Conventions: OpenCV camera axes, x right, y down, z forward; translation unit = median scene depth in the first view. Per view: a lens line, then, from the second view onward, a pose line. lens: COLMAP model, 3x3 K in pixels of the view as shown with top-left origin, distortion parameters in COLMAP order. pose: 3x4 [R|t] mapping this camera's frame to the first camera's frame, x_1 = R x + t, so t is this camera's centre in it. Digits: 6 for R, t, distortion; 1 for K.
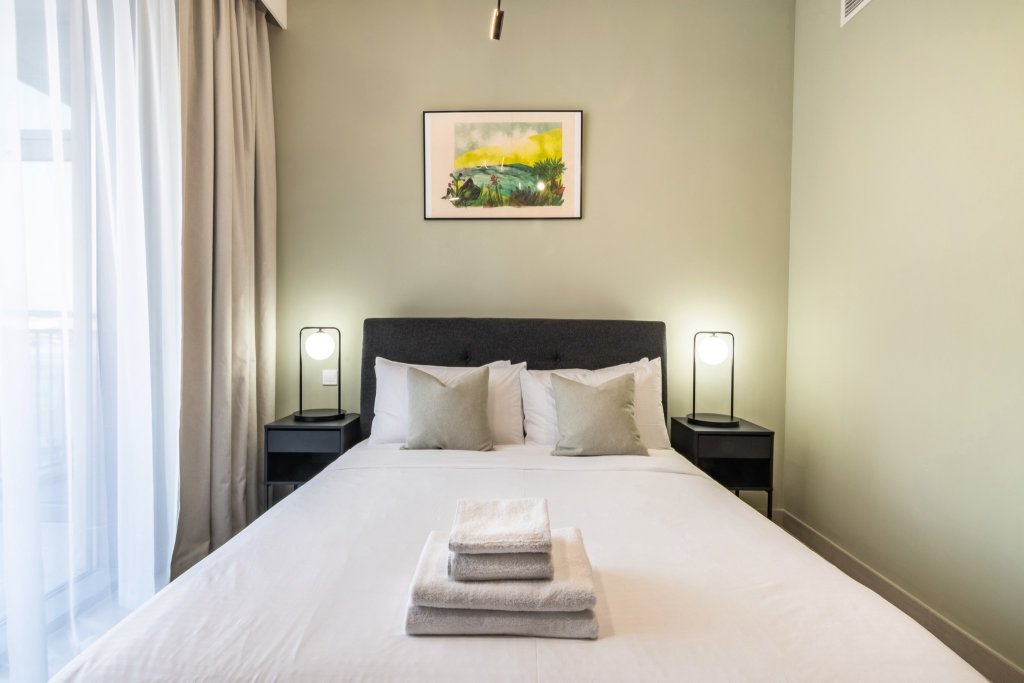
lens RADIAL K [[498.2, 0, 508.7], [0, 498.2, 344.0], [0, 0, 1]] dist [-0.000182, 0.000078]
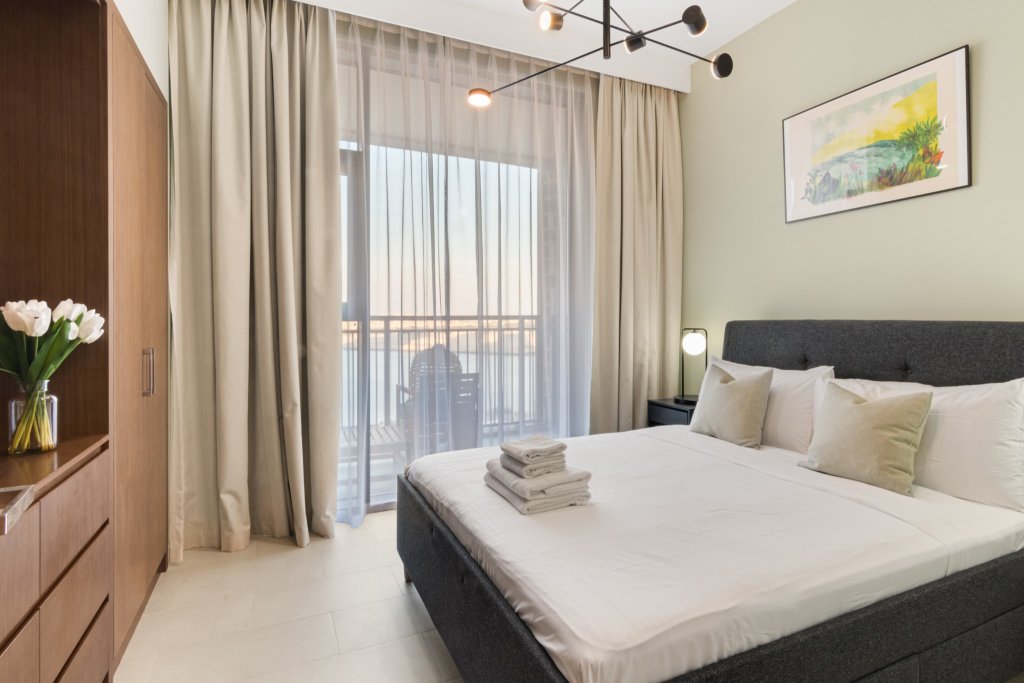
lens RADIAL K [[501.5, 0, 511.7], [0, 501.5, 331.6], [0, 0, 1]] dist [0.001454, 0.000429]
pose [[0.439811, 0.011634, -0.898015, 0.525458], [-0.023579, 0.999721, 0.001404, -0.017240], [0.897781, 0.020557, 0.439963, 0.050496]]
